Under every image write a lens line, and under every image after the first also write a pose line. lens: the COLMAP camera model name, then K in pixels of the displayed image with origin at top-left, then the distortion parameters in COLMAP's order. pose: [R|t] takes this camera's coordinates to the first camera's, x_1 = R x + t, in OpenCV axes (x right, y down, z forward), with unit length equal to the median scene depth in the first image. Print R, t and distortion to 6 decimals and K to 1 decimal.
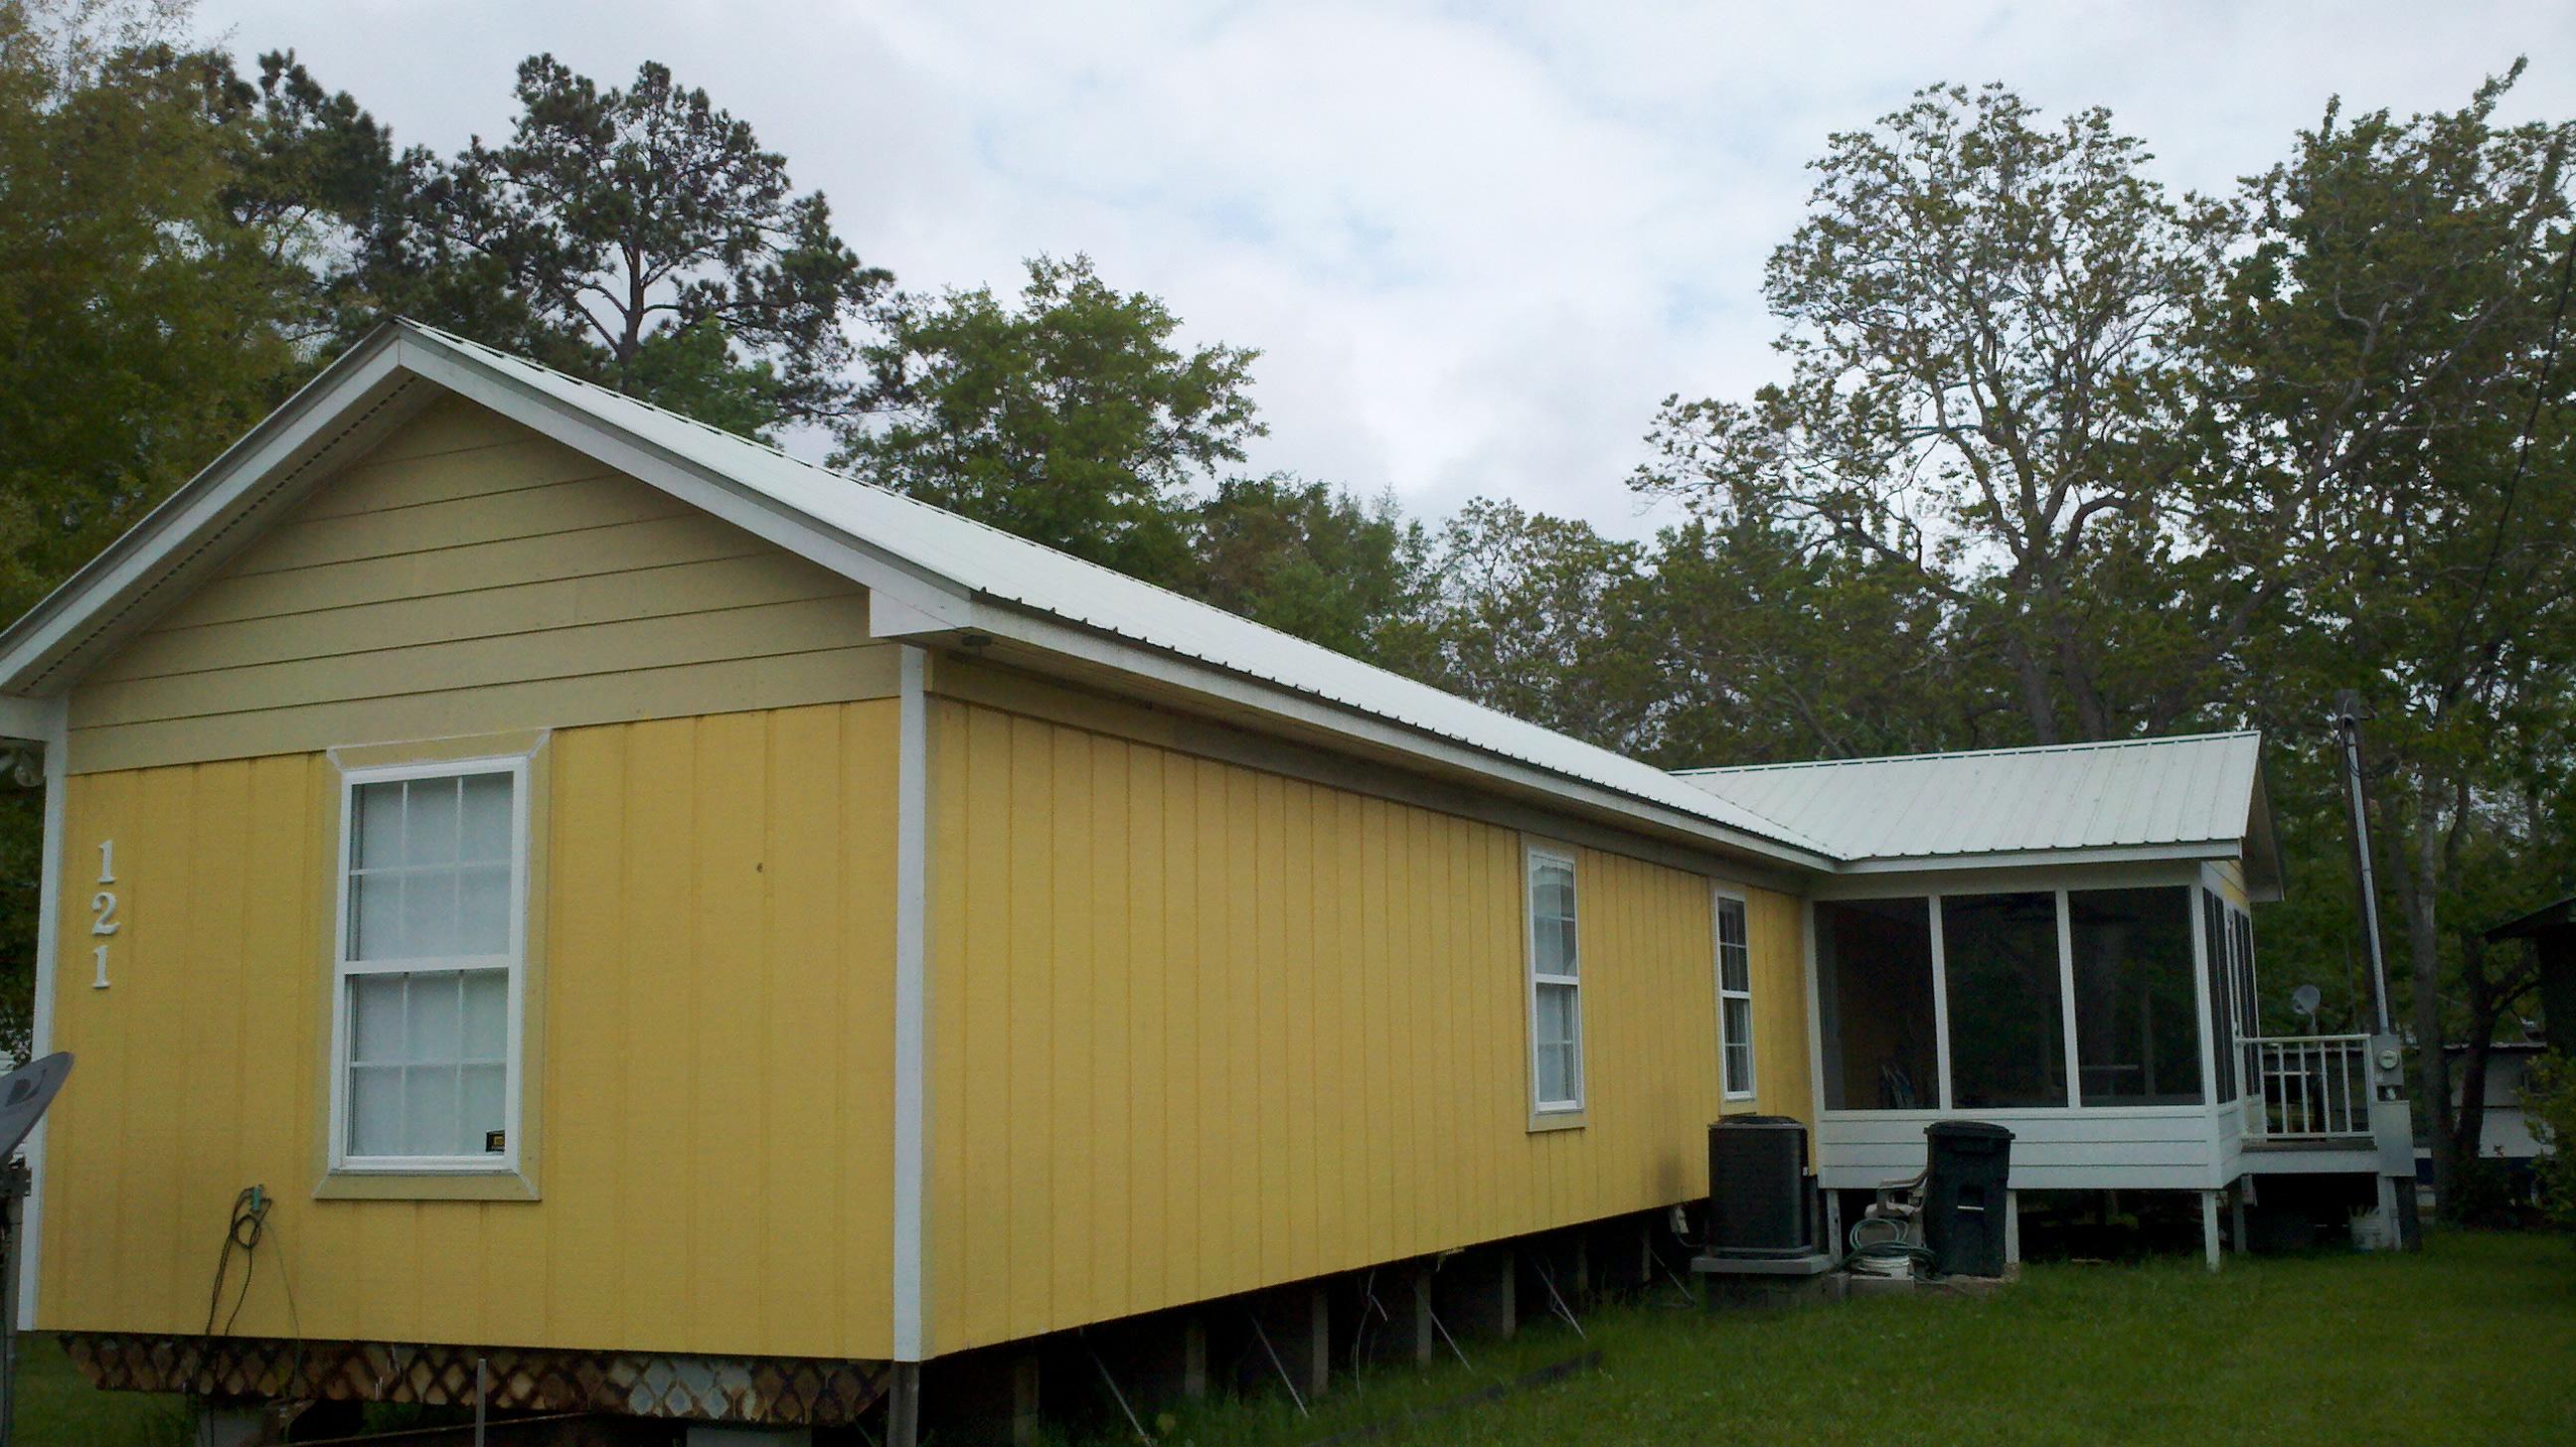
lens RADIAL K [[2432.9, 0, 1288.0], [0, 2432.9, 723.5], [0, 0, 1]] dist [-0.053824, 0.145407]
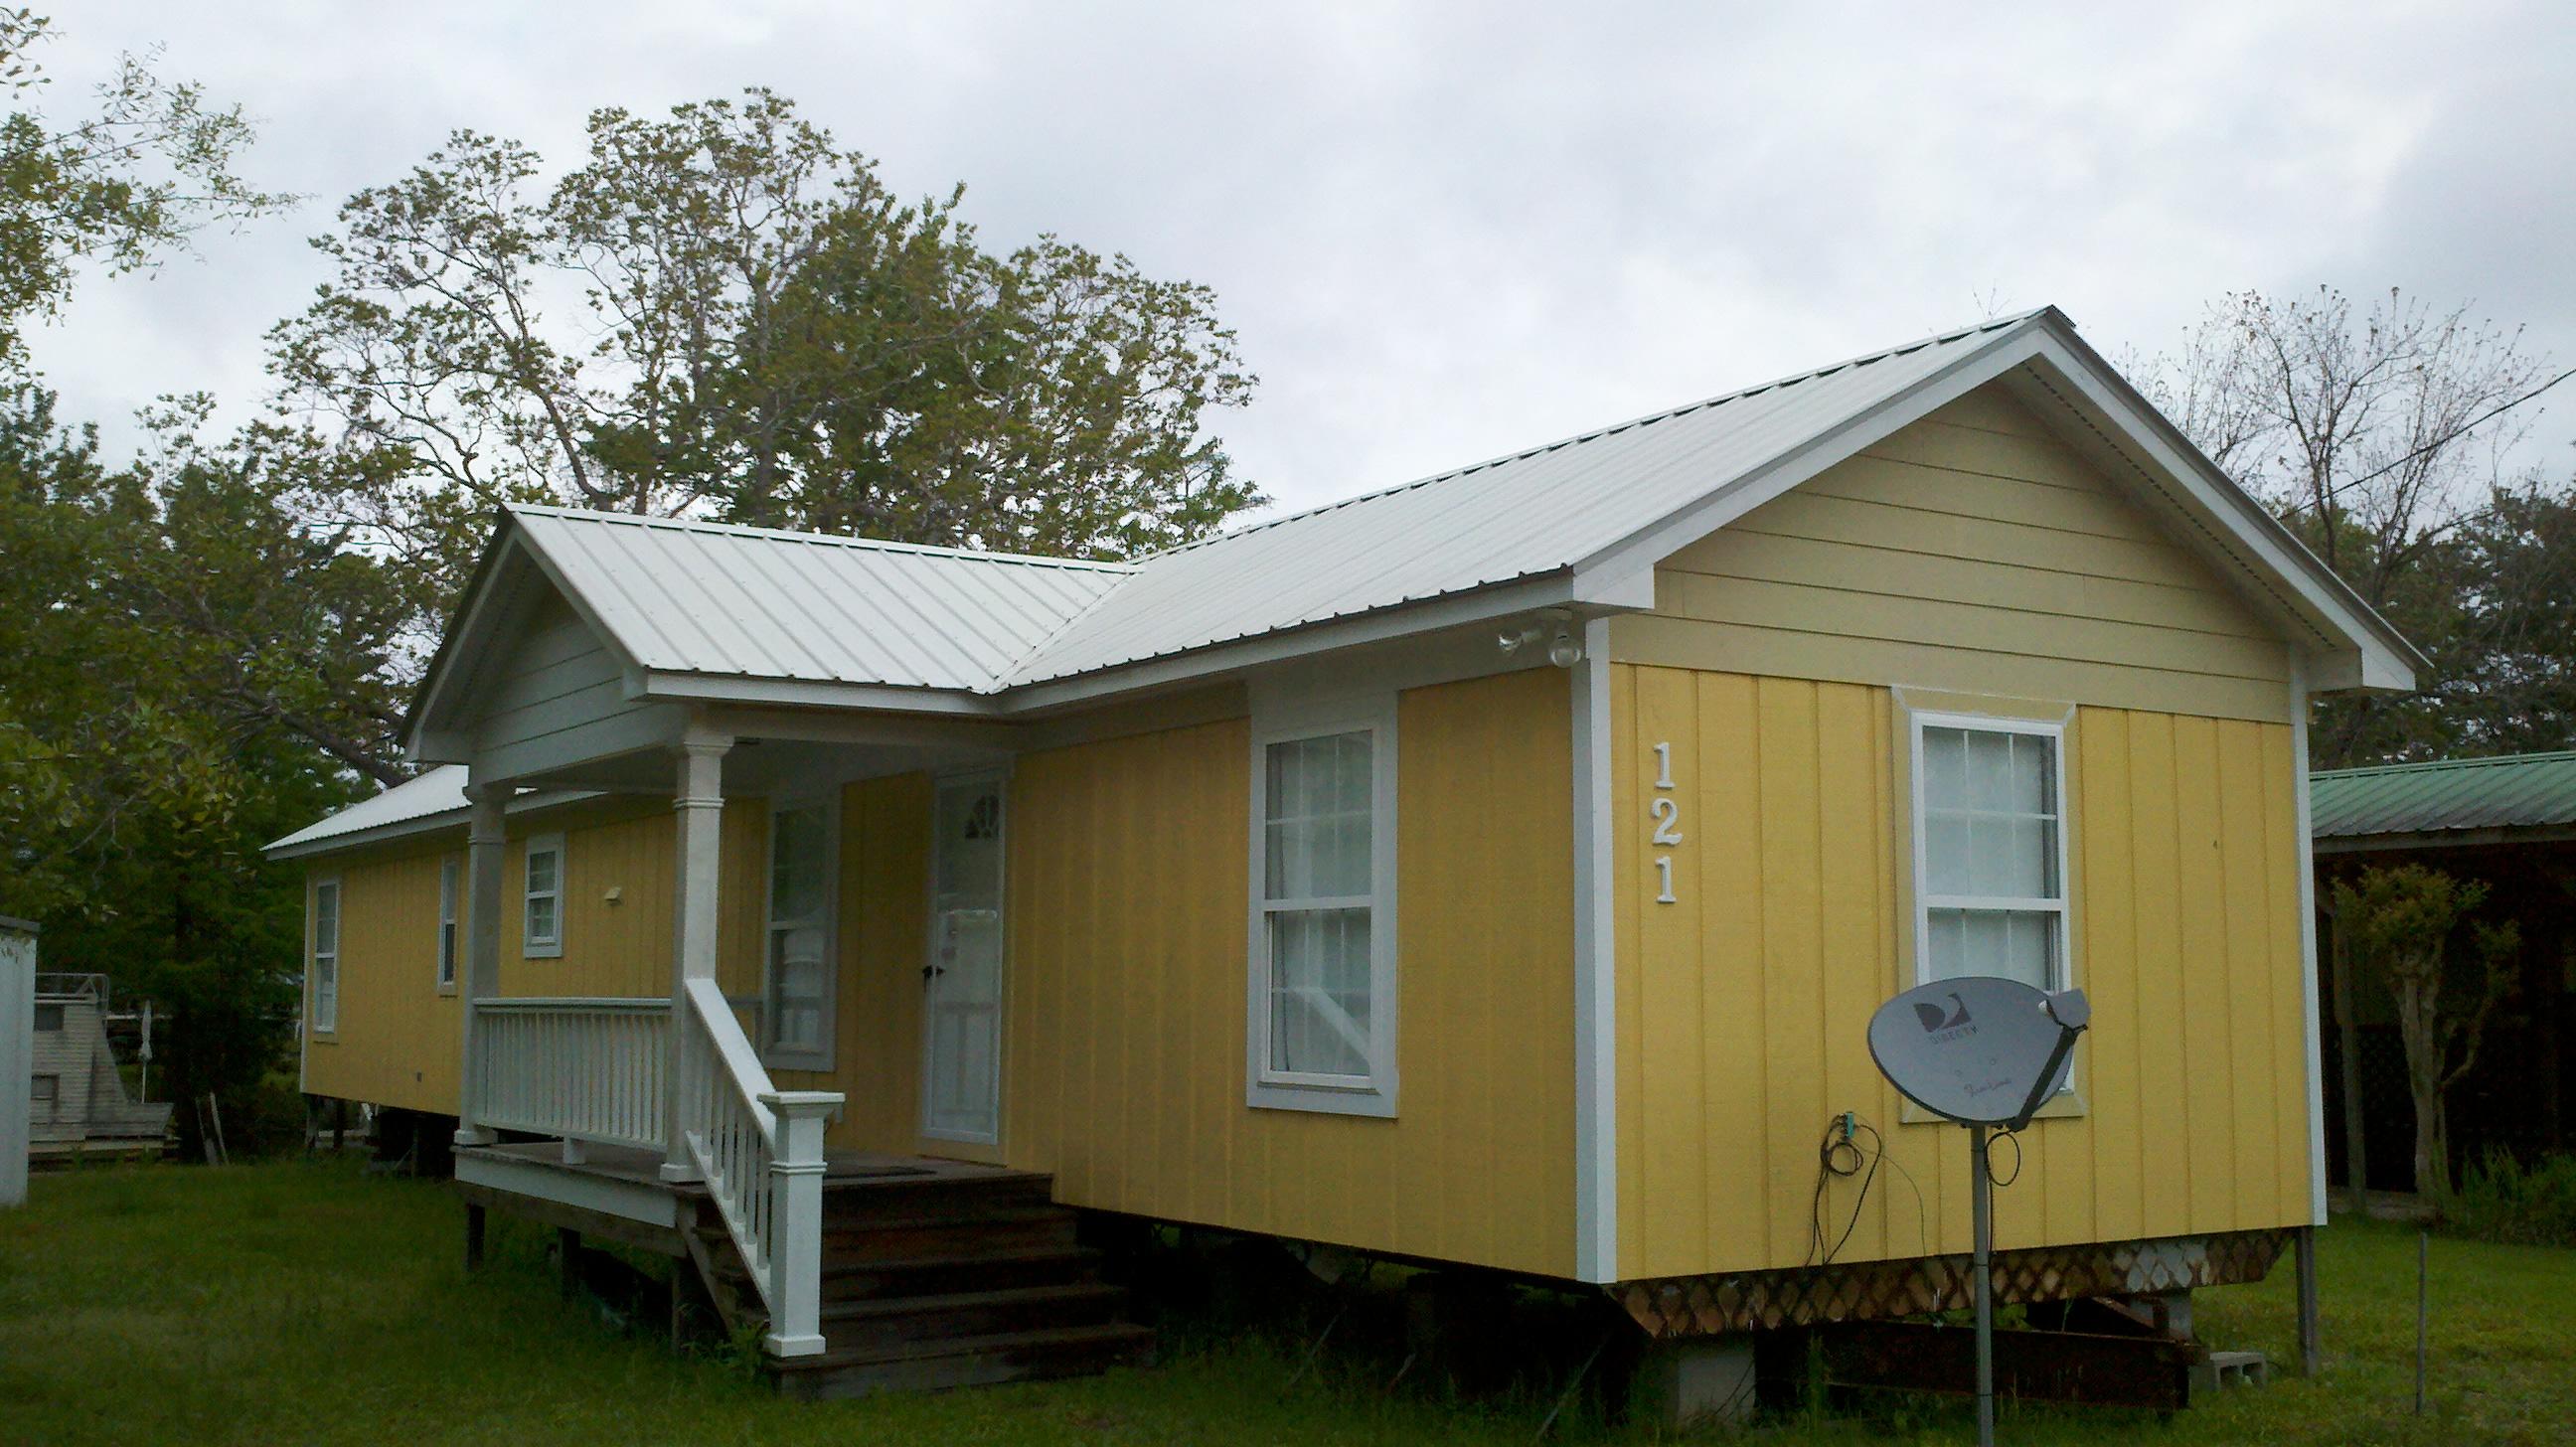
lens RADIAL K [[2521.2, 0, 1288.0], [0, 2521.2, 723.5], [0, 0, 1]] dist [0.051220, -0.013306]
pose [[0.525059, 0.111767, 0.843695, -1.466434], [-0.120427, 0.991121, -0.056352, 0.120268], [-0.842503, -0.072016, 0.533857, 0.656622]]
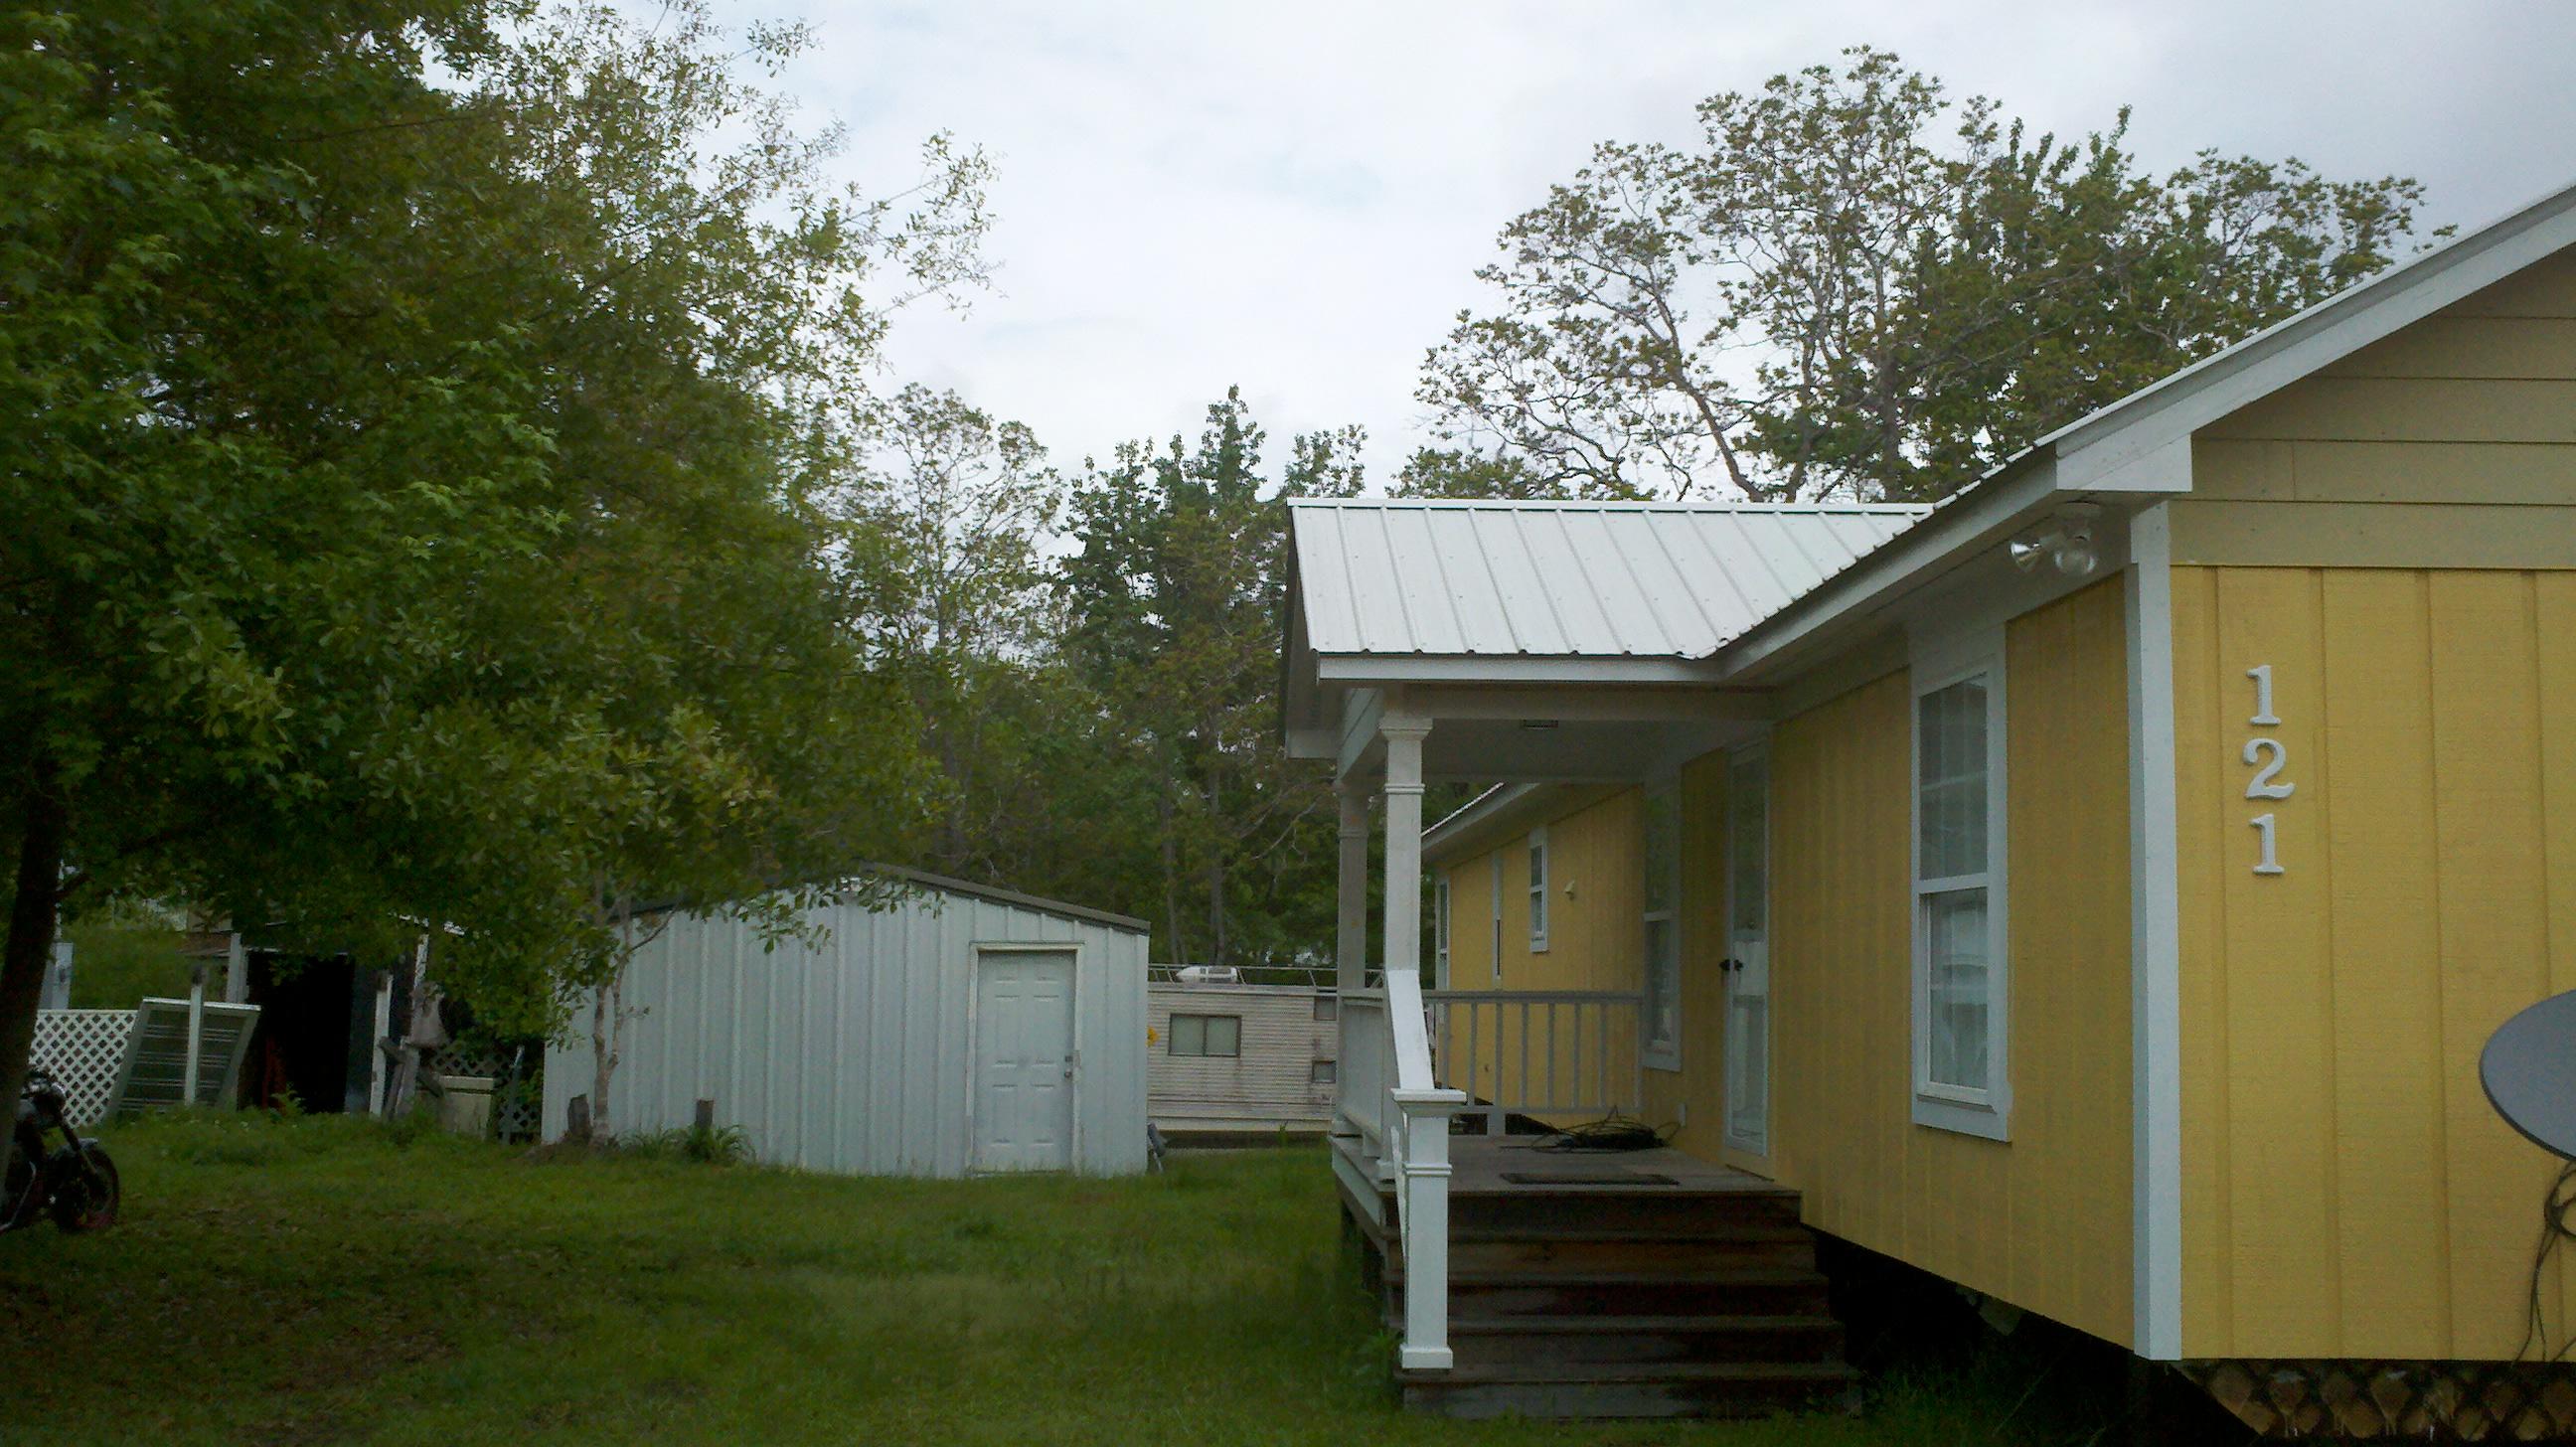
lens RADIAL K [[2557.9, 0, 1291.0], [0, 2557.9, 776.7], [0, 0, 1]] dist [-0.050502, 0.196375]
pose [[0.884028, 0.066553, 0.462671, -1.155444], [-0.086050, 0.996067, 0.021138, 0.095511], [-0.459444, -0.058499, 0.886278, 0.507381]]
